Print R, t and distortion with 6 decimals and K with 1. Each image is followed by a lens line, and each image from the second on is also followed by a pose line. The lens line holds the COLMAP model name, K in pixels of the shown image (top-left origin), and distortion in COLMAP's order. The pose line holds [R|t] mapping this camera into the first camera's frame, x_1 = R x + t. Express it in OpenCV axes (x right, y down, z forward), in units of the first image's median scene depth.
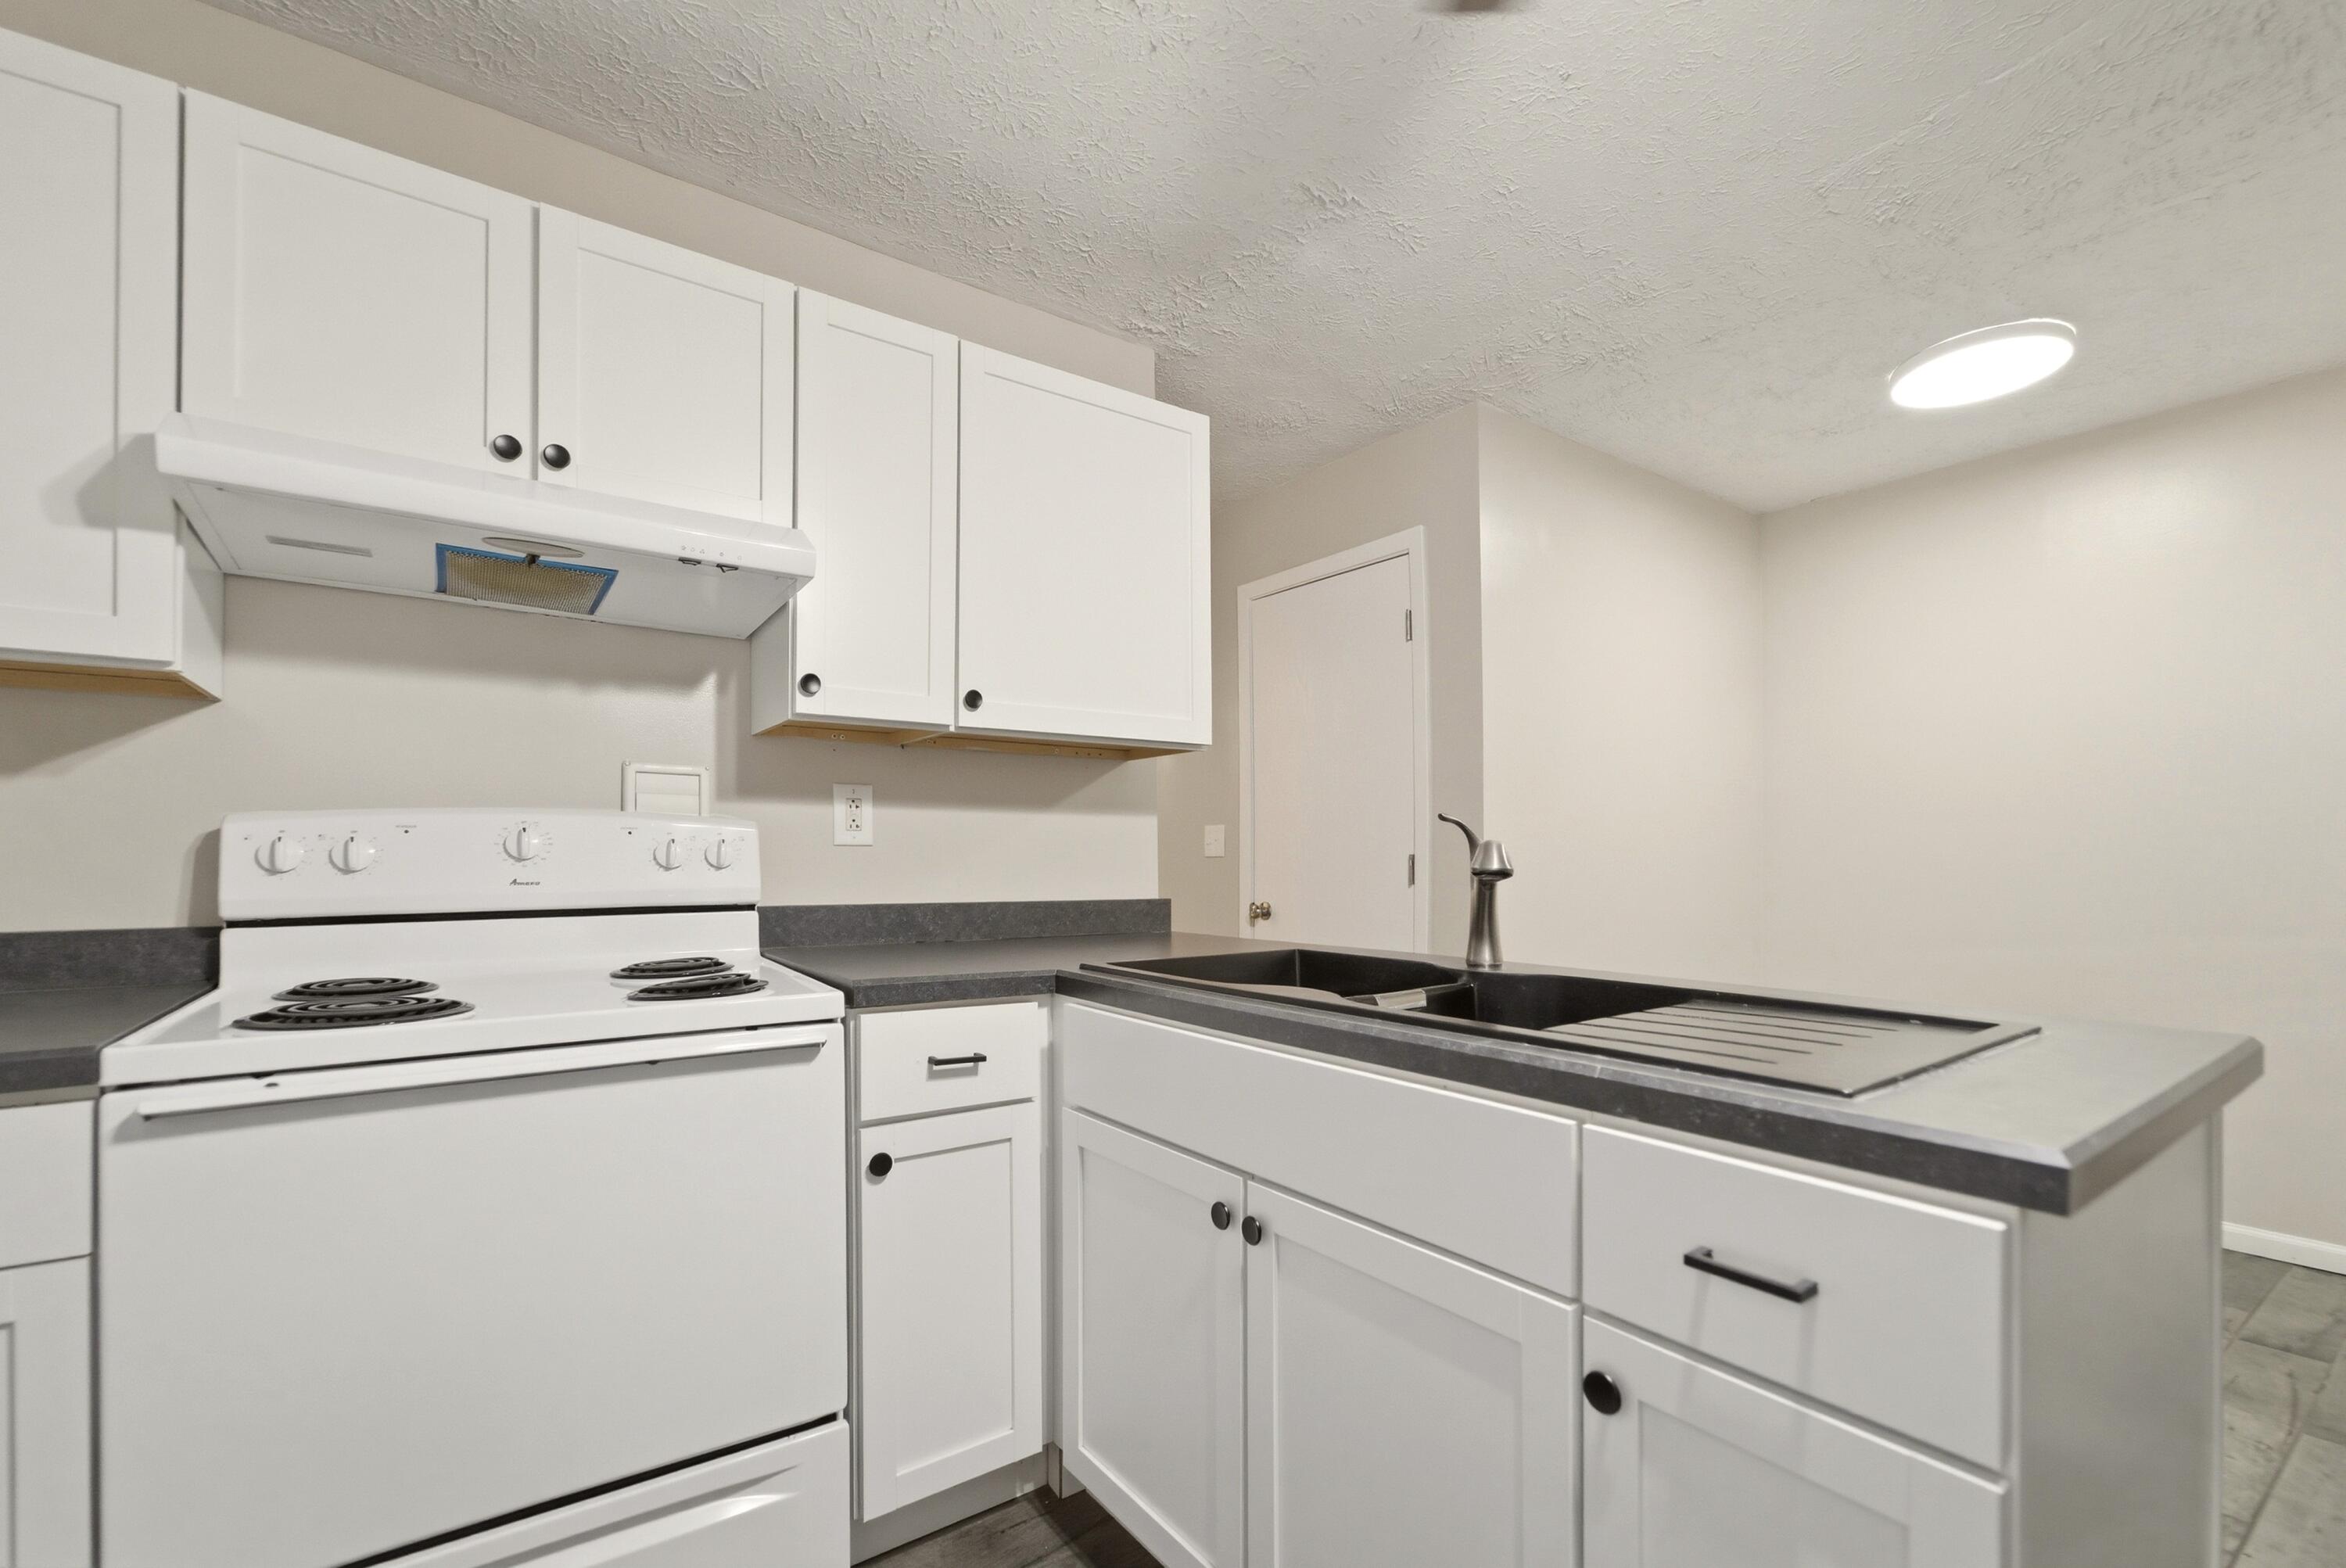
lens RADIAL K [[1028.2, 0, 1205.8], [0, 1028.2, 840.4], [0, 0, 1]] dist [0.013300, 0.000344]
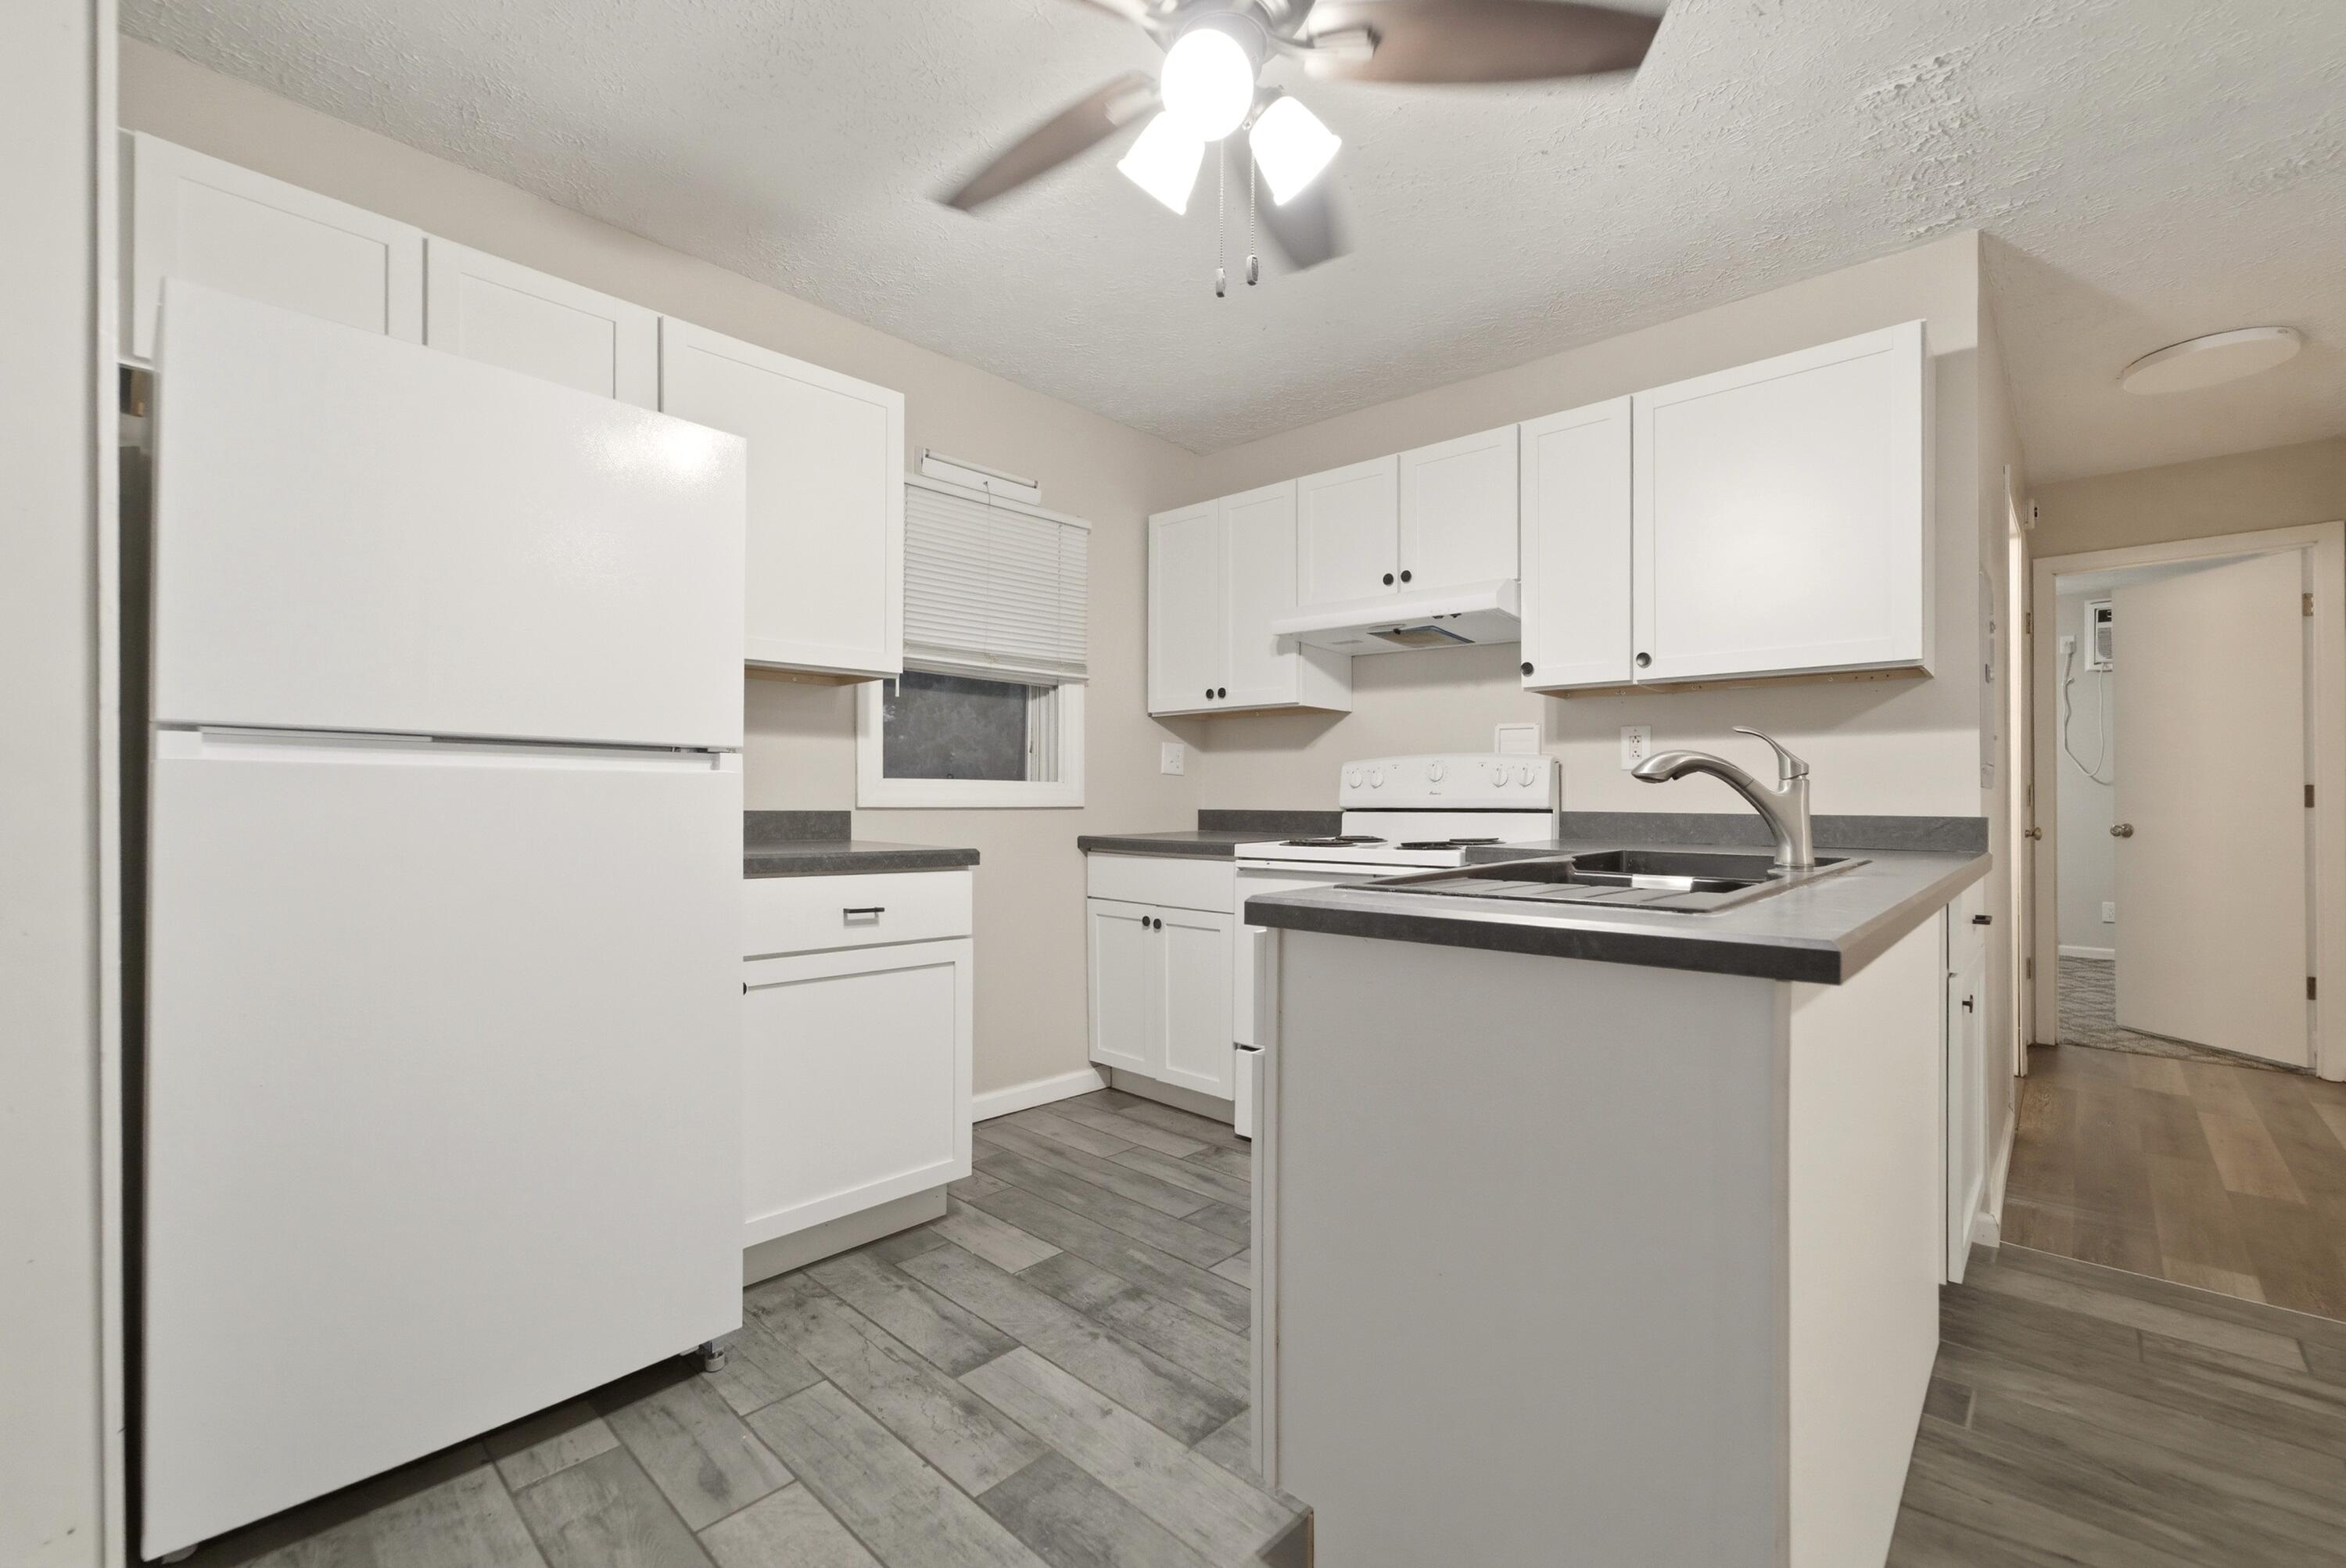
lens RADIAL K [[1010.4, 0, 1168.6], [0, 1010.4, 793.9], [0, 0, 1]] dist [-0.014916, 0.000328]
pose [[0.215466, -0.002513, -0.976508, 1.018224], [0.015182, 0.999884, 0.000776, 0.031850], [0.976393, -0.014993, 0.215479, 0.123215]]
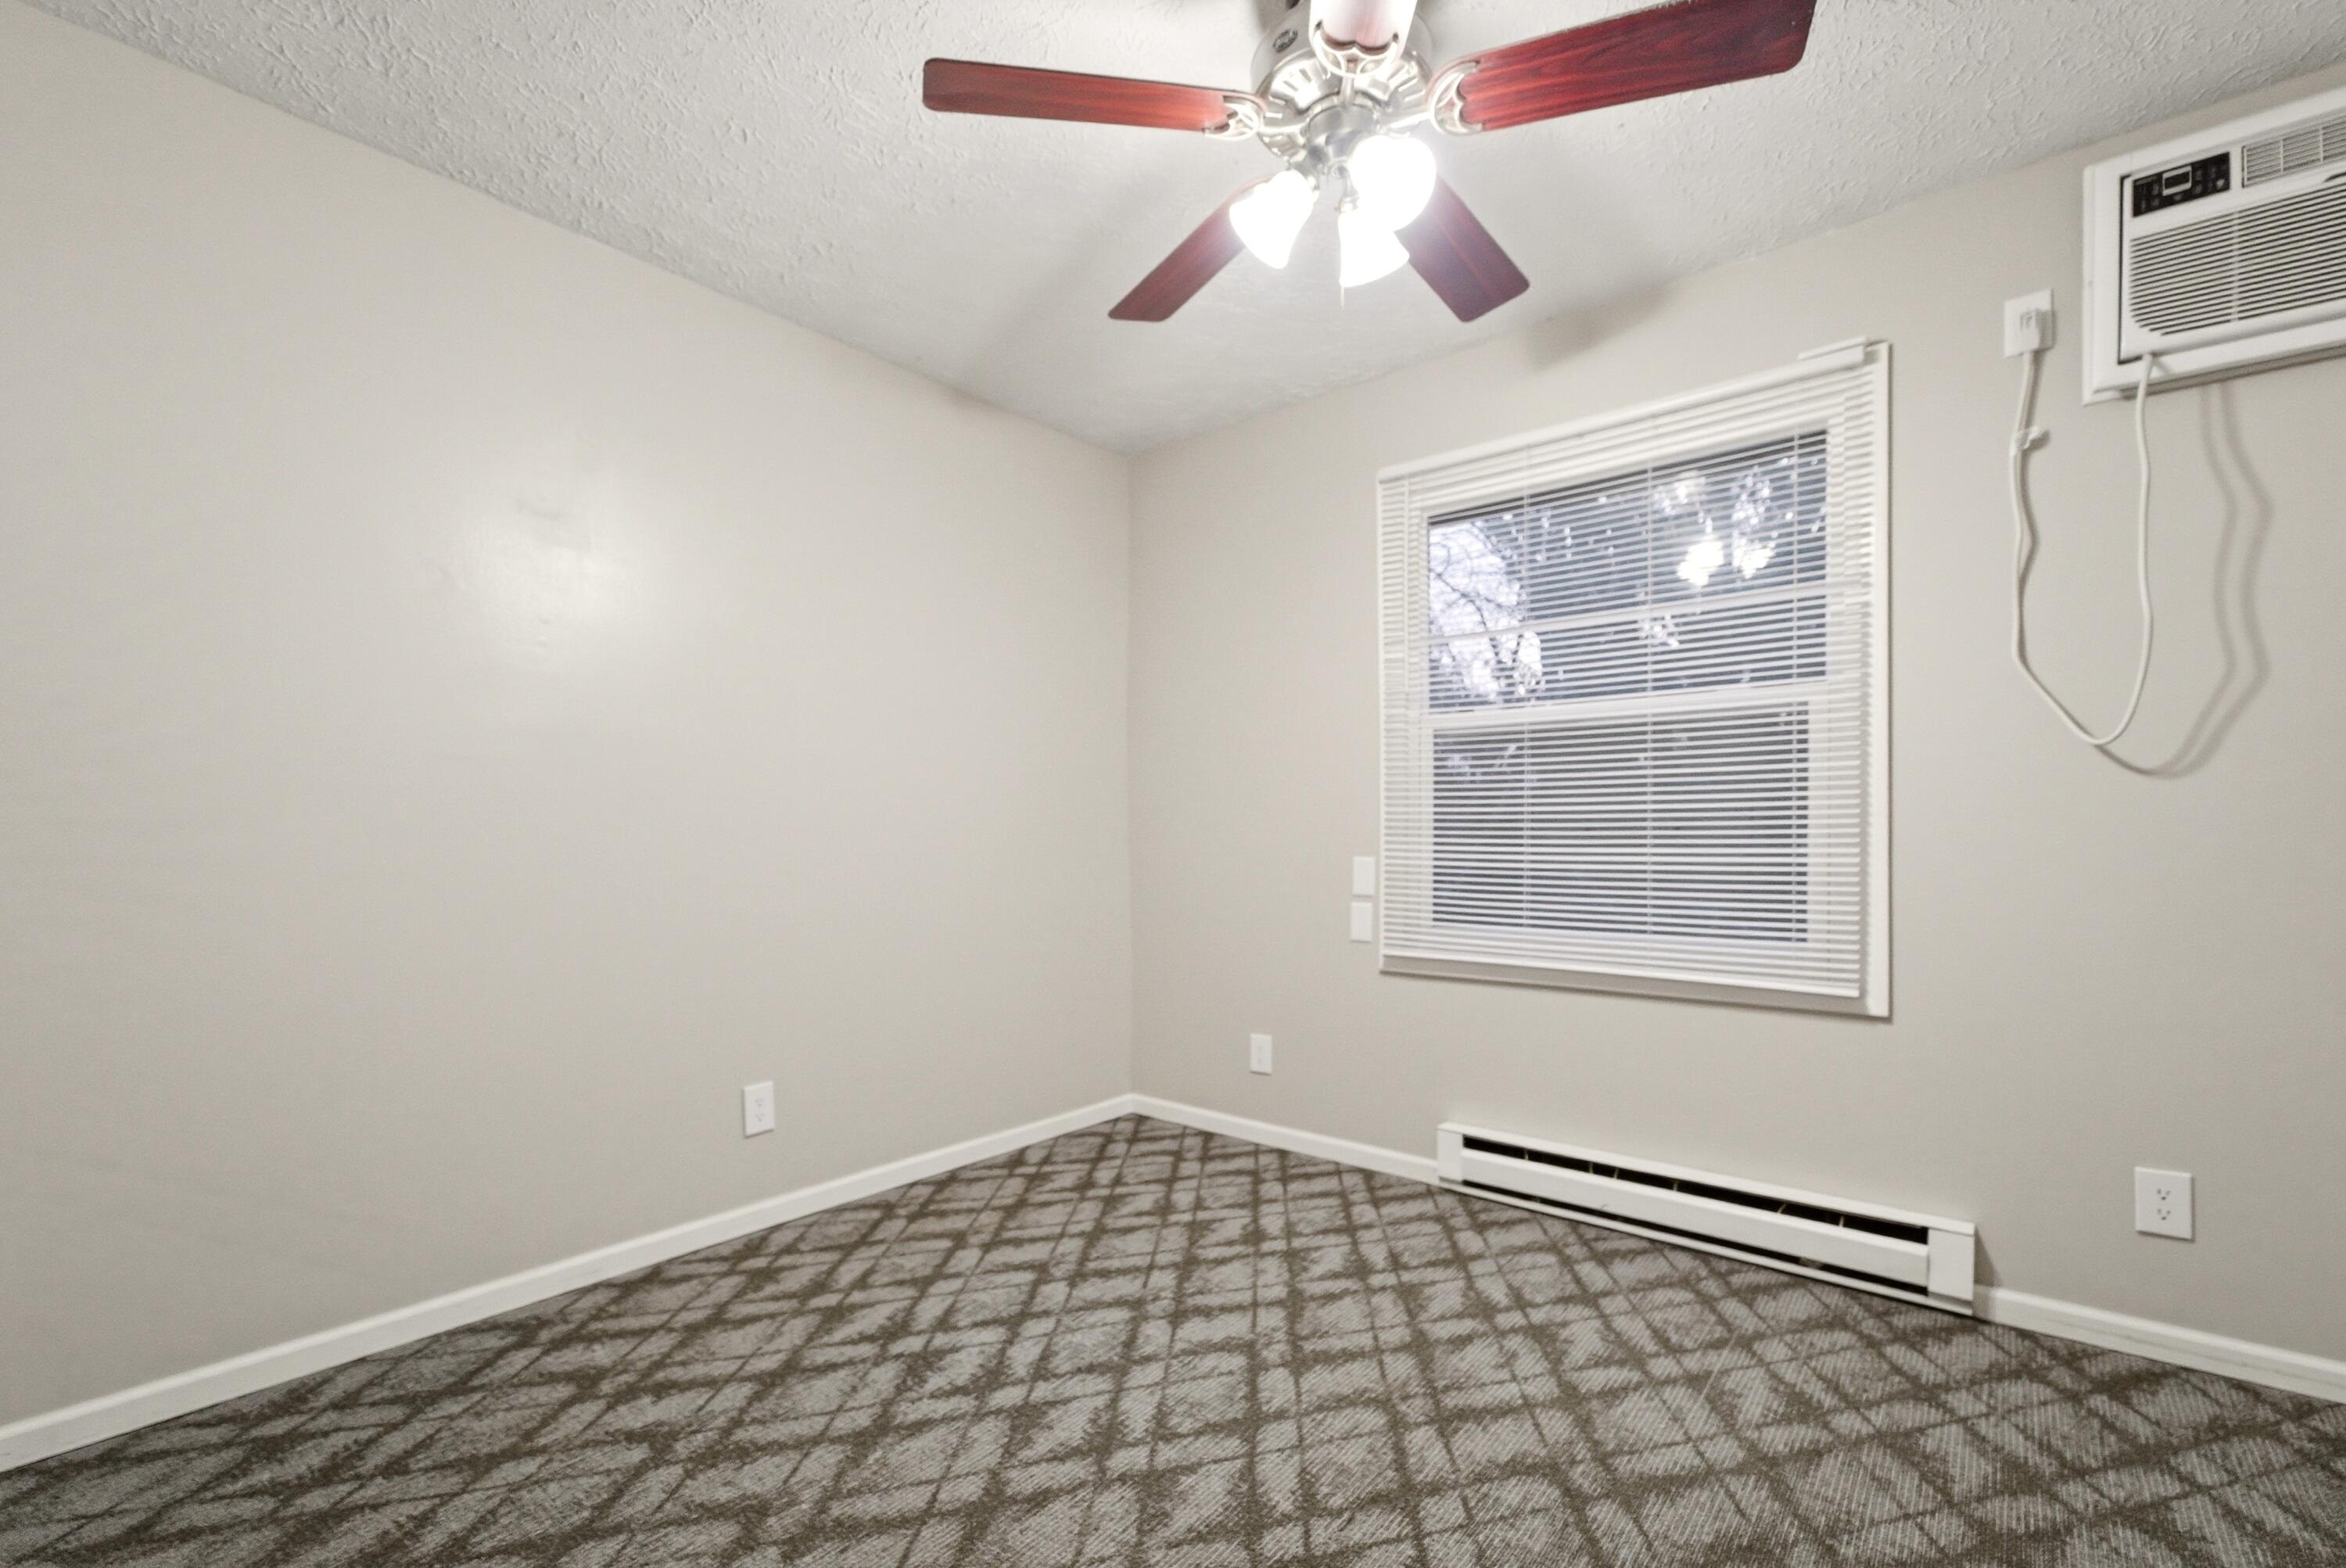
lens RADIAL K [[1028.2, 0, 1205.8], [0, 1028.2, 840.4], [0, 0, 1]] dist [0.013300, 0.000344]
pose [[0.241092, 0.001132, -0.970502, -1.072457], [0.012456, 0.999913, 0.004261, 0.112301], [0.970422, -0.013116, 0.241057, 3.154837]]
